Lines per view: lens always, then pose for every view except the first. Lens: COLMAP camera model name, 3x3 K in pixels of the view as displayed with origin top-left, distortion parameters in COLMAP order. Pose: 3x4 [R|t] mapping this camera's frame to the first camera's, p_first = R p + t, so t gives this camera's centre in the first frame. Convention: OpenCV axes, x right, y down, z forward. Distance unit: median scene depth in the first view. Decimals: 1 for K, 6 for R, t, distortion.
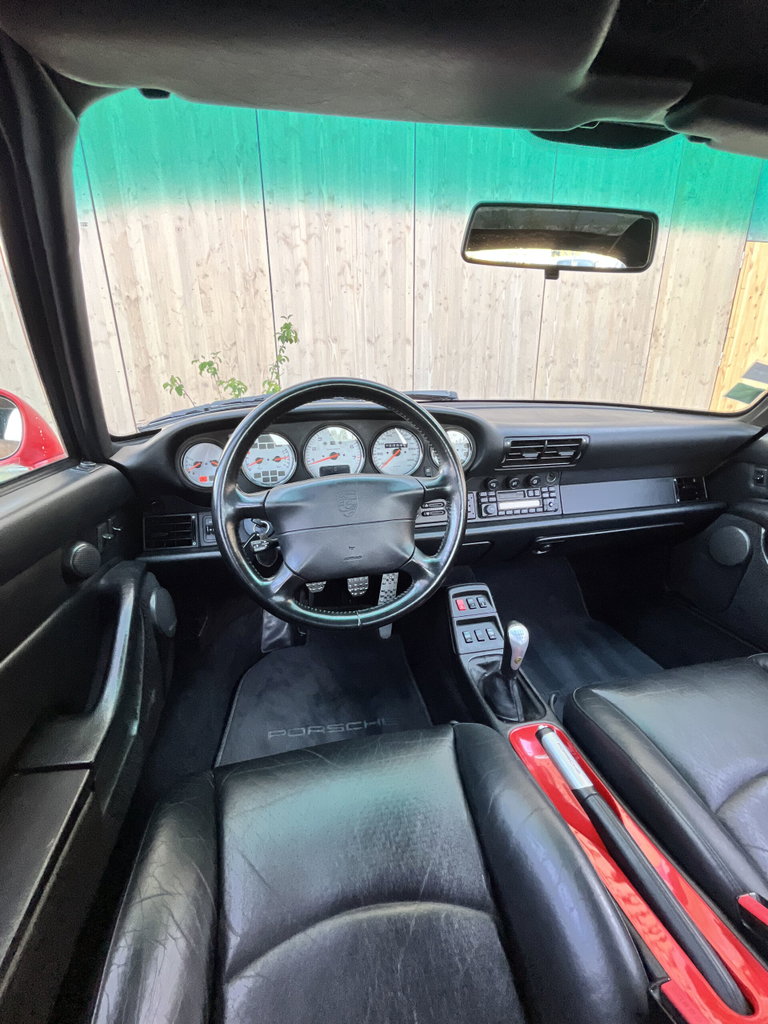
lens RADIAL K [[408.3, 0, 379.6], [0, 408.3, 512.9], [0, 0, 1]] dist [-0.011007, 0.000386]
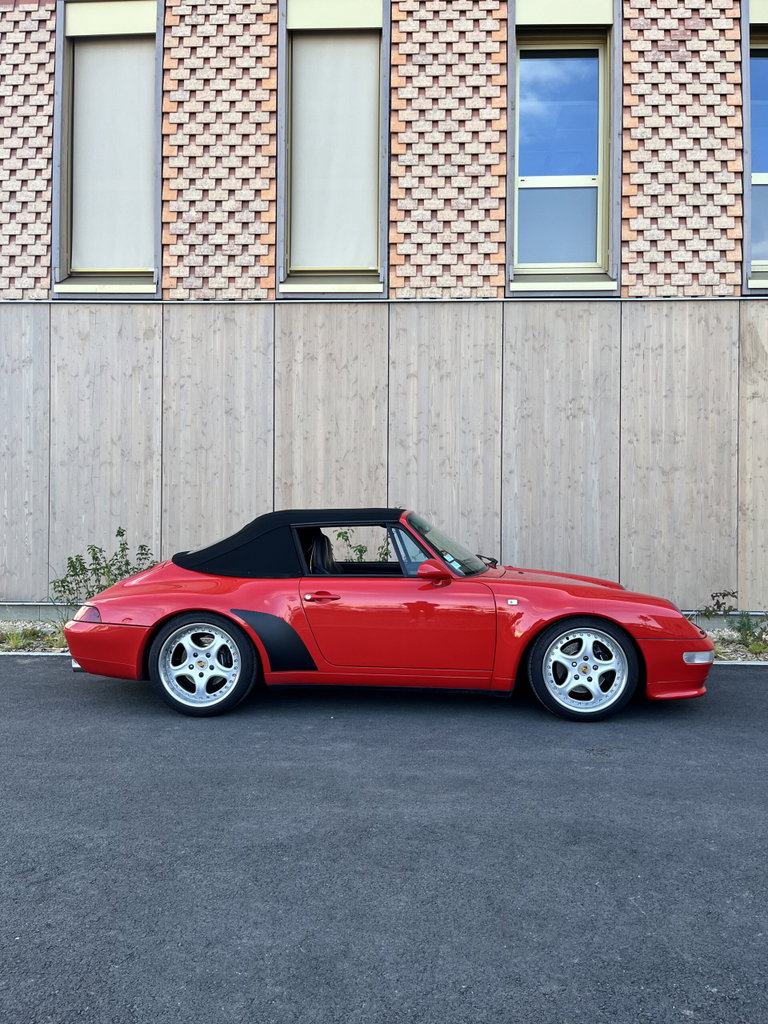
lens RADIAL K [[798.1, 0, 378.3], [0, 798.1, 512.7], [0, 0, 1]] dist [0.066640, -0.104111]
pose [[0.975868, 0.017962, -0.217622, 0.239993], [-0.086397, 0.947046, -0.309257, 0.322131], [0.200543, 0.320596, 0.925743, -1.222228]]
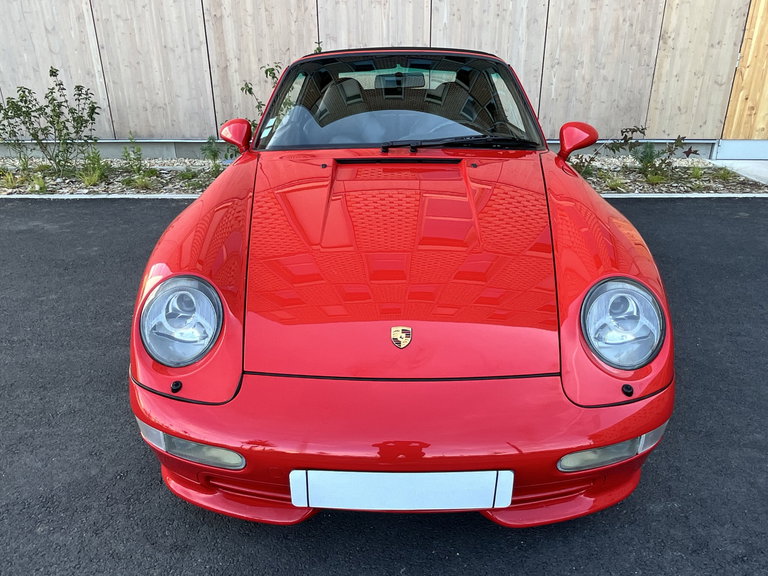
lens RADIAL K [[587.3, 0, 381.3], [0, 587.3, 294.9], [0, 0, 1]] dist [-0.014824, 0.014132]
pose [[0.978164, 0.087813, -0.188371, 0.333069], [-0.069981, 0.992592, 0.099320, 0.146326], [0.195697, -0.083969, 0.977063, -0.783099]]
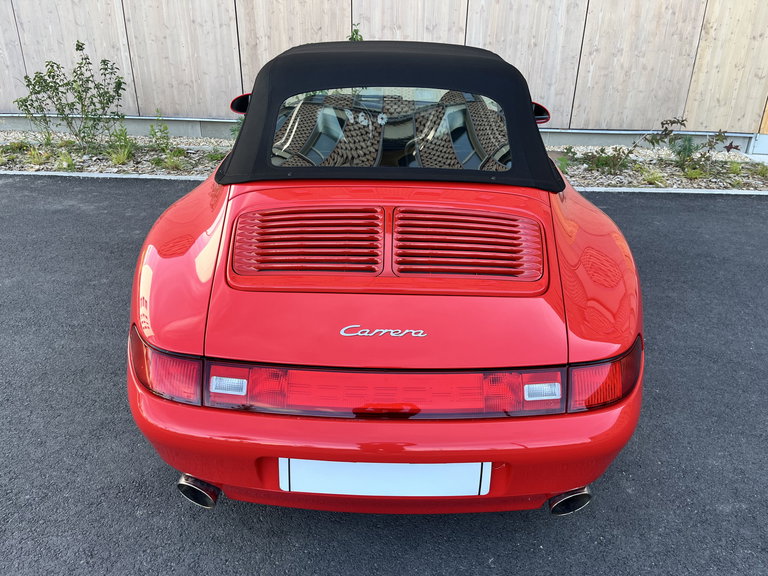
lens RADIAL K [[598.6, 0, 380.4], [0, 598.6, 296.0], [0, 0, 1]] dist [0.066640, -0.104111]
pose [[0.975056, 0.121182, -0.185961, 0.260296], [-0.097566, 0.986529, 0.131303, 0.132054], [0.199368, -0.109885, 0.973744, -0.830515]]
